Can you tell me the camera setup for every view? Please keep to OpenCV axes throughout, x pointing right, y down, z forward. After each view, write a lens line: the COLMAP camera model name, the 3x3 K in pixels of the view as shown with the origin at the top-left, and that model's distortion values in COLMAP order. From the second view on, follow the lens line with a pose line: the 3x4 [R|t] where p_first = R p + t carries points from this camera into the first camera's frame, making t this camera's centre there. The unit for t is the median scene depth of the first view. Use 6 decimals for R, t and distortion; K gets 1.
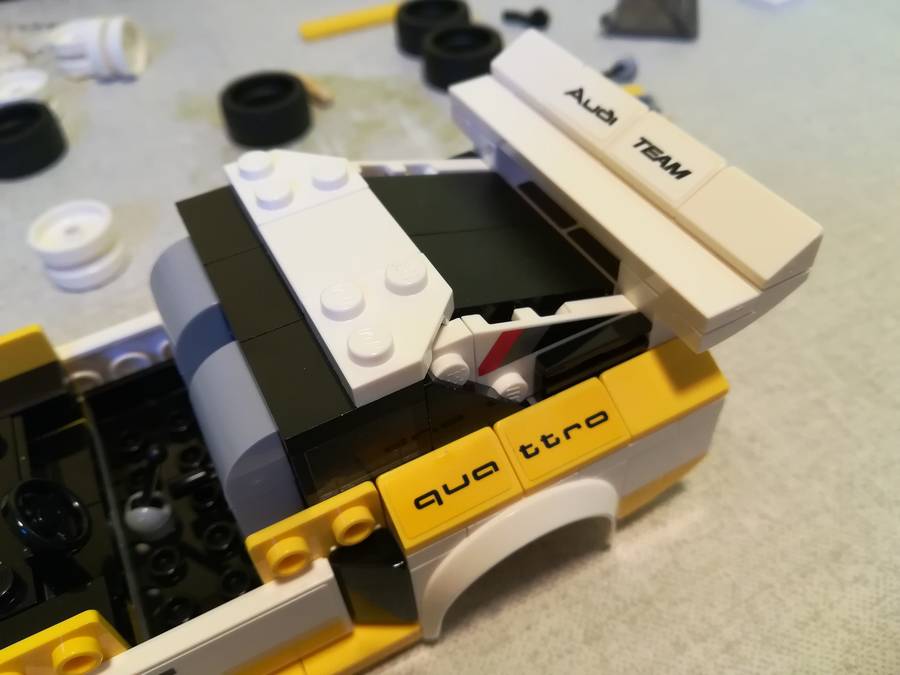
lens RADIAL K [[753.6, 0, 450.0], [0, 753.6, 337.5], [0, 0, 1]] dist [0.009264, -0.076828]
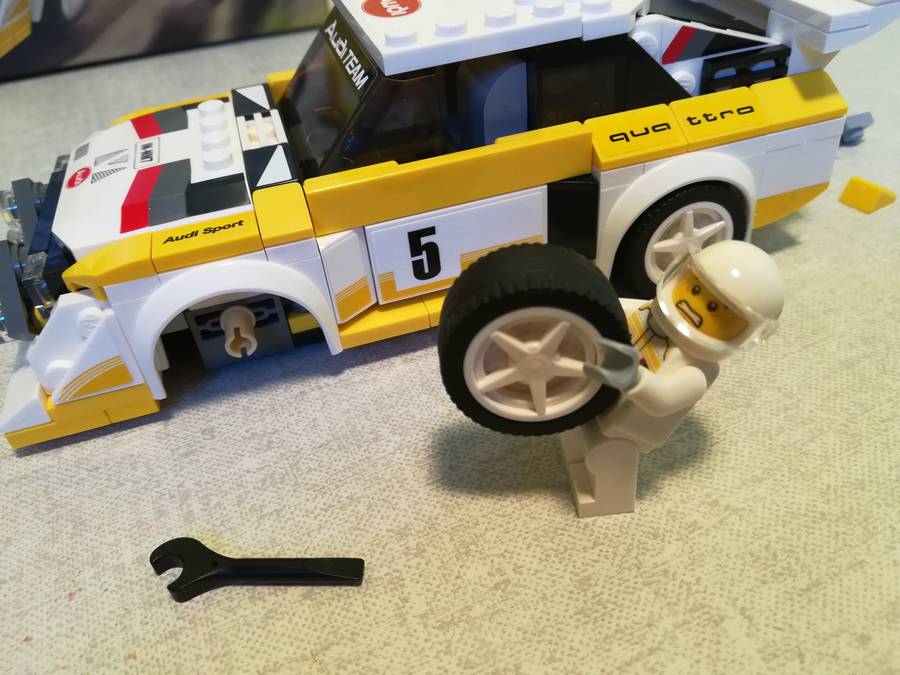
lens RADIAL K [[741.7, 0, 450.0], [0, 741.7, 337.5], [0, 0, 1]] dist [0.065591, -0.200773]
pose [[0.981723, 0.096319, -0.164141, -0.072104], [-0.114391, 0.987930, -0.104447, 0.740123], [0.152099, 0.121315, 0.980892, -0.367959]]
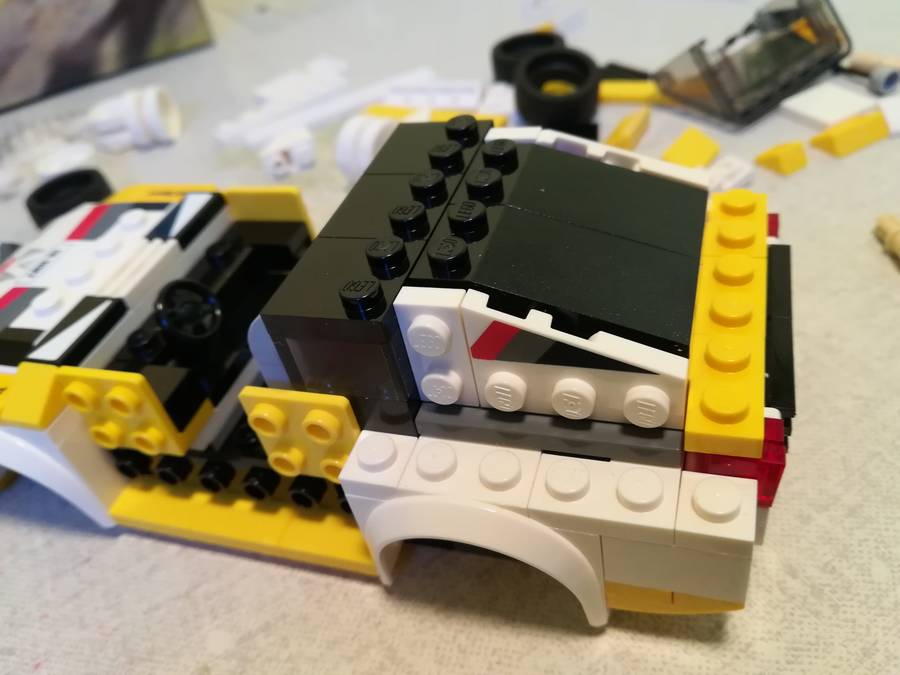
lens RADIAL K [[741.7, 0, 450.0], [0, 741.7, 337.5], [0, 0, 1]] dist [0.065591, -0.200773]
pose [[0.701407, 0.412016, -0.581611, 0.544049], [-0.409471, 0.900832, 0.144343, -0.093952], [0.583406, 0.136910, 0.800558, 0.223960]]
